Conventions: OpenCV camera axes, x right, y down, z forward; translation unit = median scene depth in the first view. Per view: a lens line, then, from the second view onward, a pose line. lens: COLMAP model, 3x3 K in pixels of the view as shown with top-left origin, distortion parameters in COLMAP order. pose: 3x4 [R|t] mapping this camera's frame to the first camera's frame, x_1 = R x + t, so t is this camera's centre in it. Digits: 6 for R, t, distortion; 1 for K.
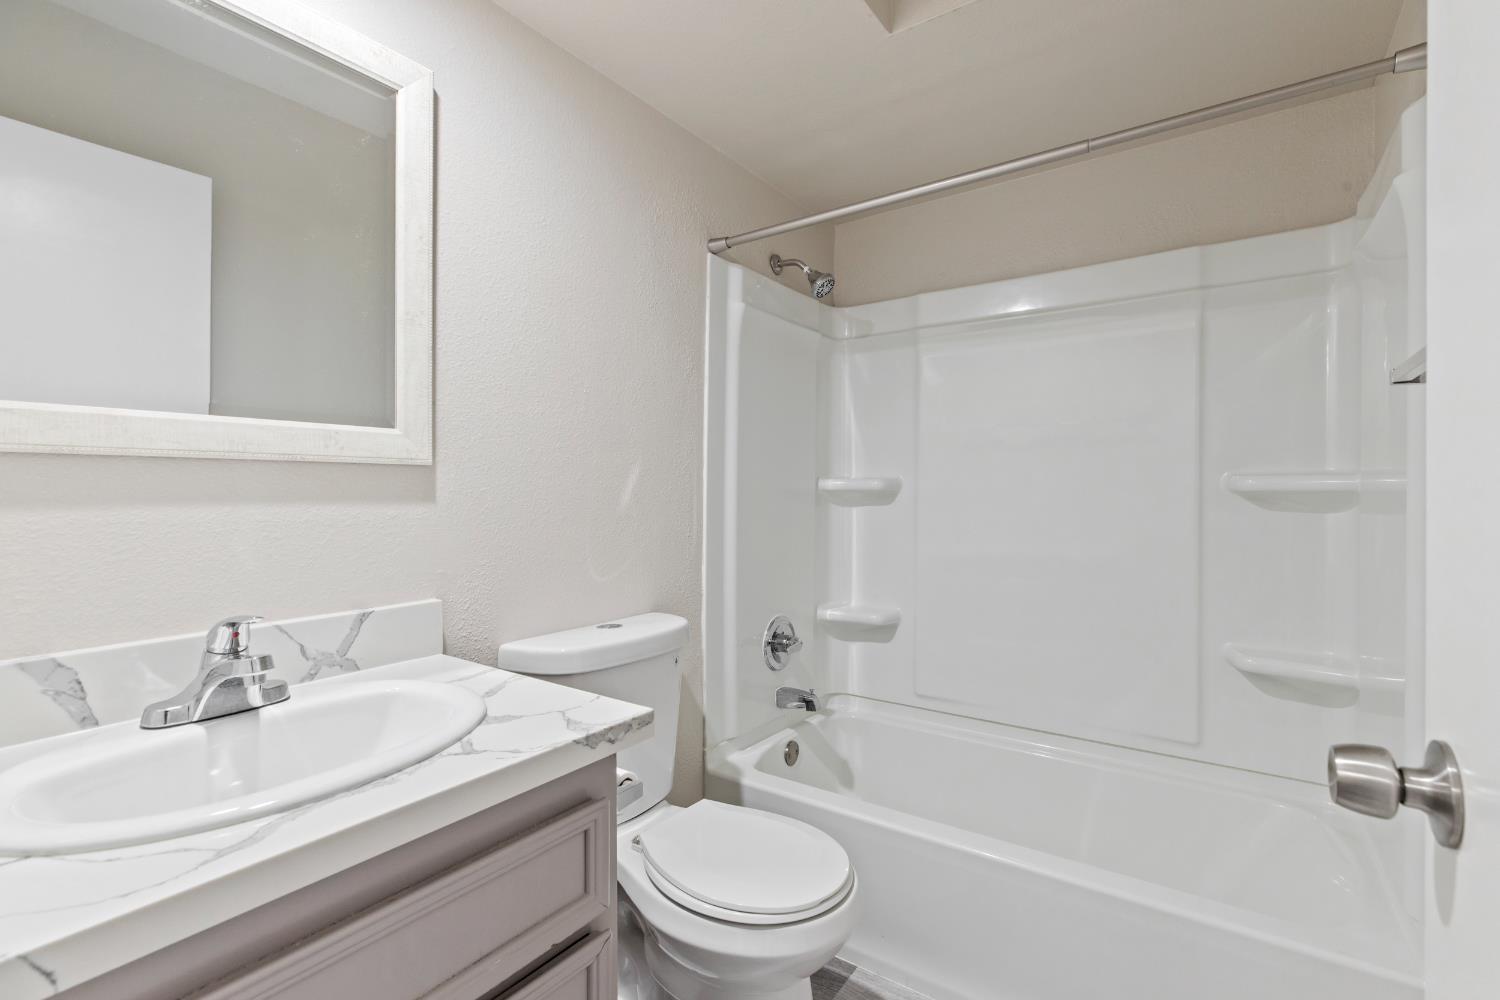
lens RADIAL K [[687.6, 0, 749.9], [0, 687.6, 496.1], [0, 0, 1]] dist [-0.000211, -0.000040]
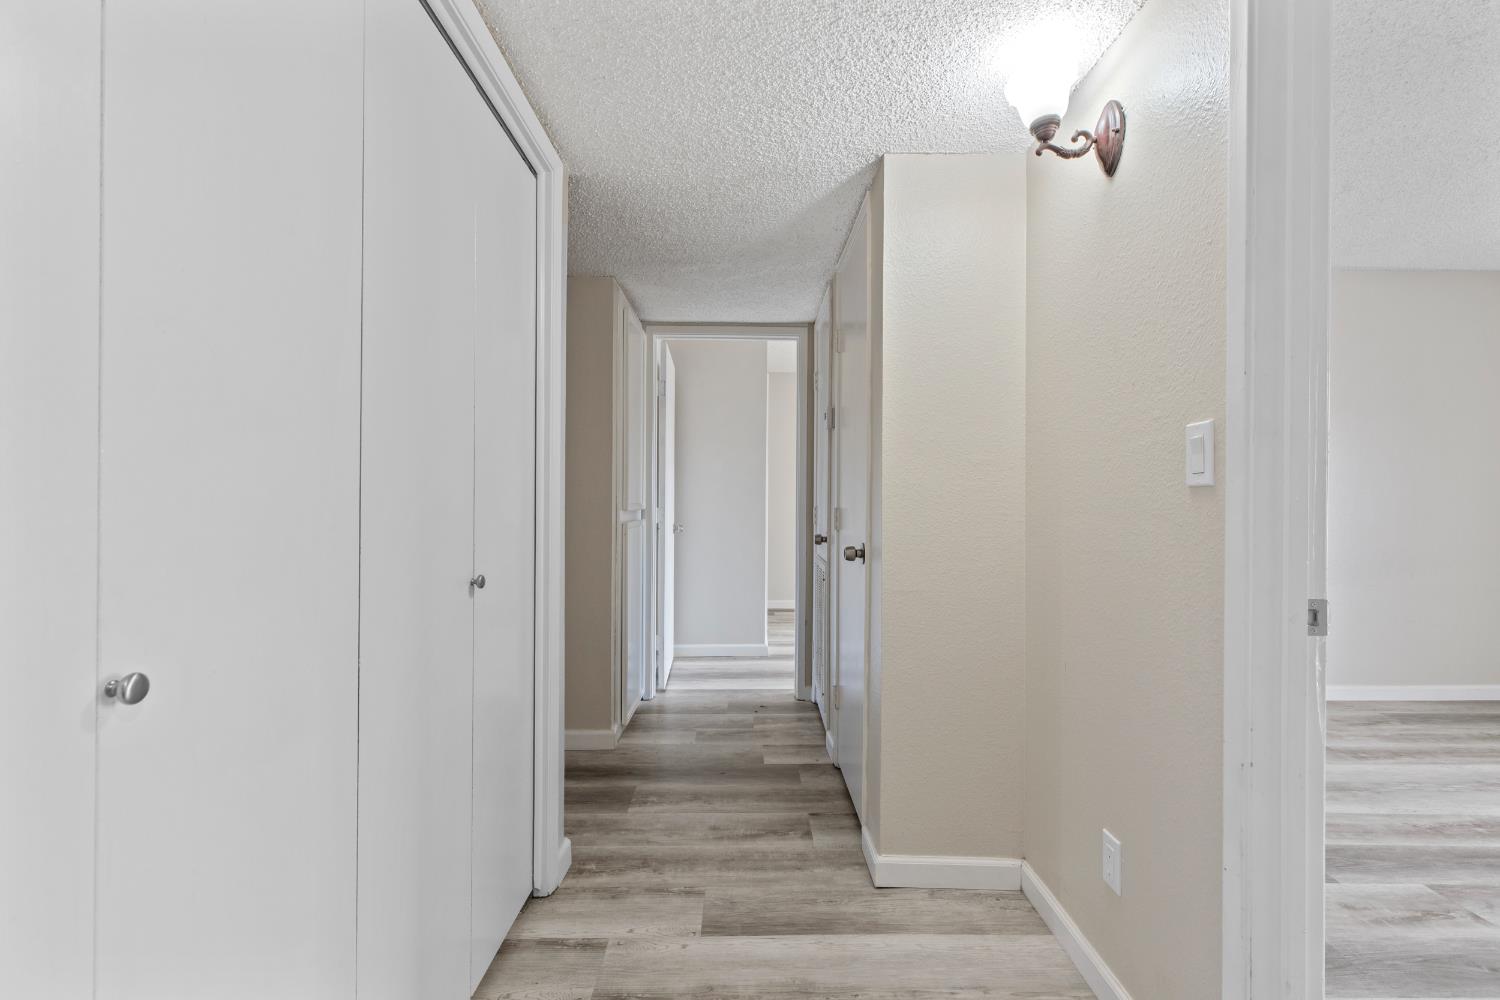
lens RADIAL K [[687.6, 0, 749.6], [0, 687.6, 497.8], [0, 0, 1]] dist [-0.000211, -0.000040]
pose [[0.815754, 0.000295, 0.578399, -2.456909], [-0.000431, 1.000000, 0.000098, 0.034493], [-0.578399, -0.000329, 0.815754, -2.505611]]
